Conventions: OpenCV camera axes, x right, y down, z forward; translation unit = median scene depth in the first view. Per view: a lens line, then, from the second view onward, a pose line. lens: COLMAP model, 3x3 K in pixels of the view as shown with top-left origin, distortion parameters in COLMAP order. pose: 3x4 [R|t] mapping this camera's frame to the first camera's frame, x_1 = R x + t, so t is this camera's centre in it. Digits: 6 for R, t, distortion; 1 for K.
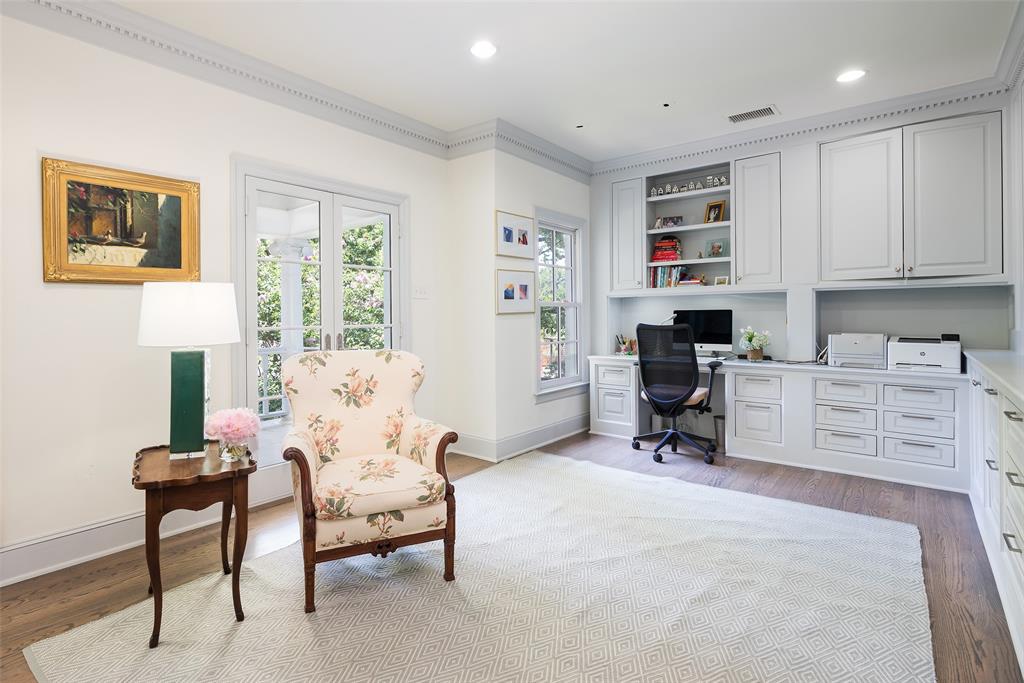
lens RADIAL K [[471.7, 0, 512.6], [0, 471.7, 311.2], [0, 0, 1]] dist [-0.002363, -0.000201]
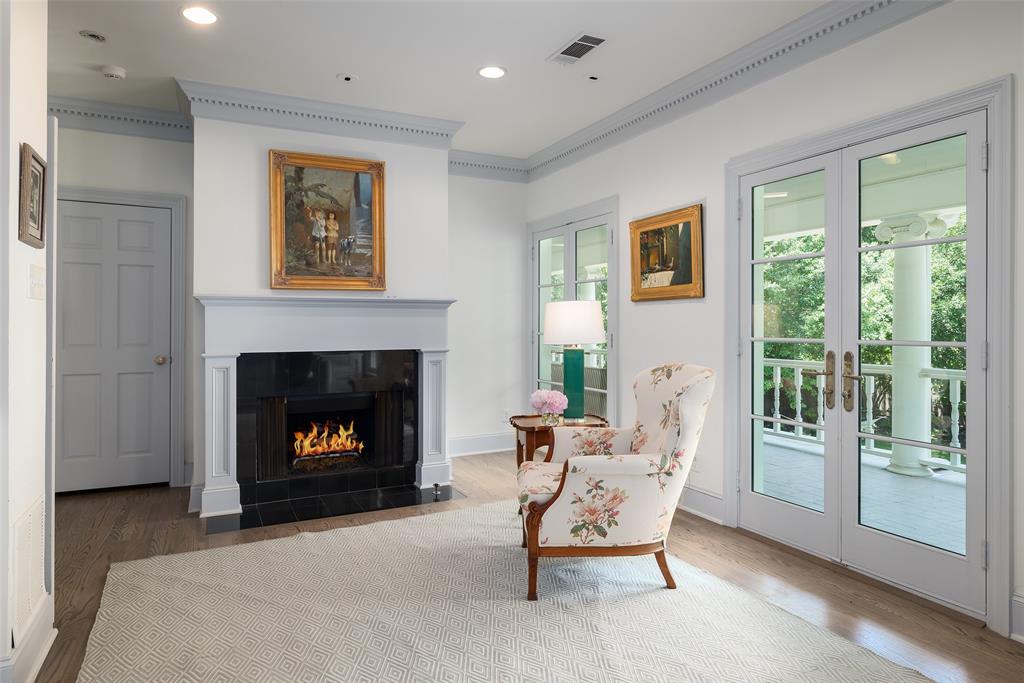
lens RADIAL K [[586.5, 0, 511.2], [0, 586.5, 335.6], [0, 0, 1]] dist [0.003395, 0.000494]
pose [[-0.385006, 0.023504, -0.922615, 0.851618], [0.005626, 0.999717, 0.023121, 0.001645], [0.922897, 0.003711, -0.385029, 1.235534]]
